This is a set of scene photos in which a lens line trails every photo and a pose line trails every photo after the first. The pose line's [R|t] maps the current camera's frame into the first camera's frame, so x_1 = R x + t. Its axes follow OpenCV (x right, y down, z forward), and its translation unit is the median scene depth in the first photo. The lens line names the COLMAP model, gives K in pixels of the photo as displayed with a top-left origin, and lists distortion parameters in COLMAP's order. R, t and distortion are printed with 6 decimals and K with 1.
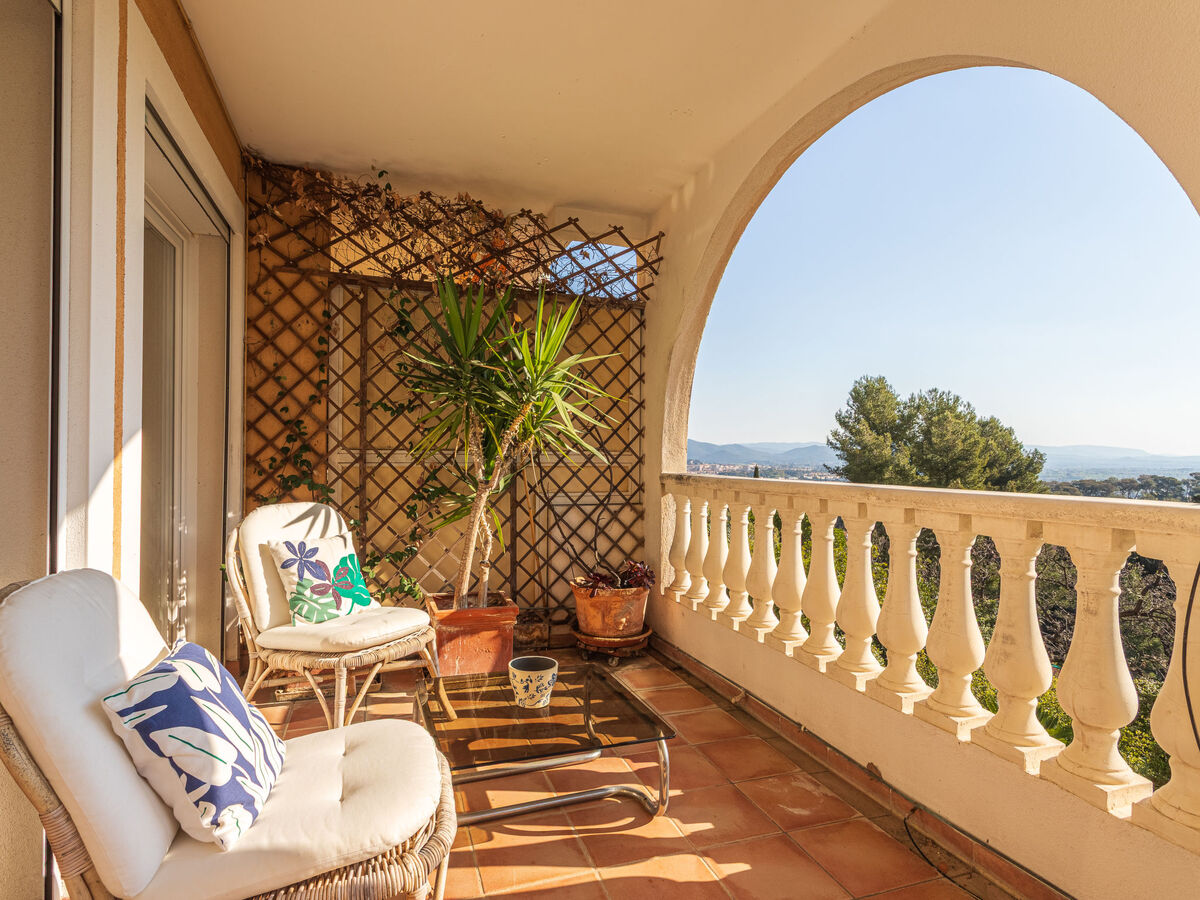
lens RADIAL K [[636.0, 0, 600.0], [0, 636.0, 450.0], [0, 0, 1]] dist [-0.003199, -0.000804]
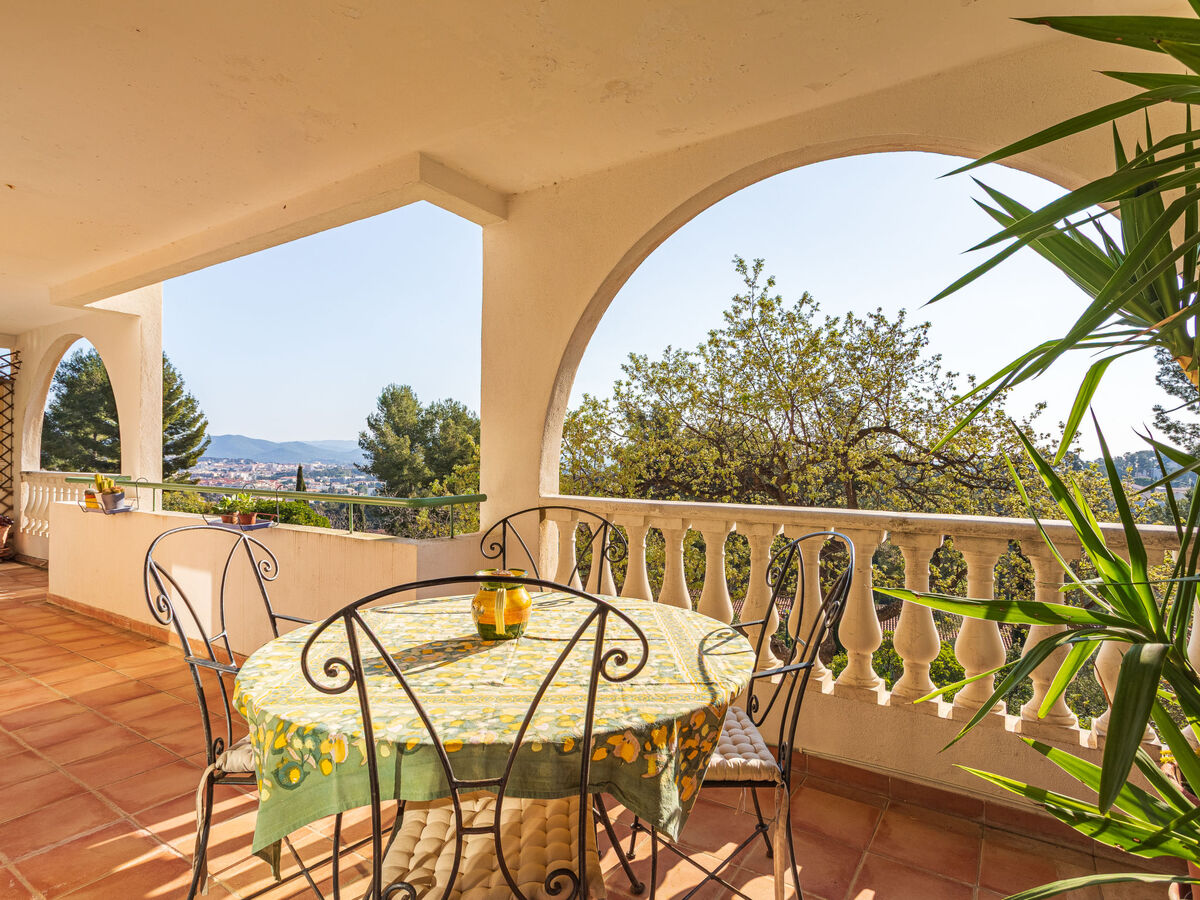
lens RADIAL K [[636.0, 0, 600.0], [0, 636.0, 450.0], [0, 0, 1]] dist [-0.003199, -0.000804]
pose [[0.795565, 0.001098, 0.605867, 0.028068], [-0.002881, 0.999994, 0.001971, -0.003110], [-0.605861, -0.003314, 0.795563, -0.138420]]
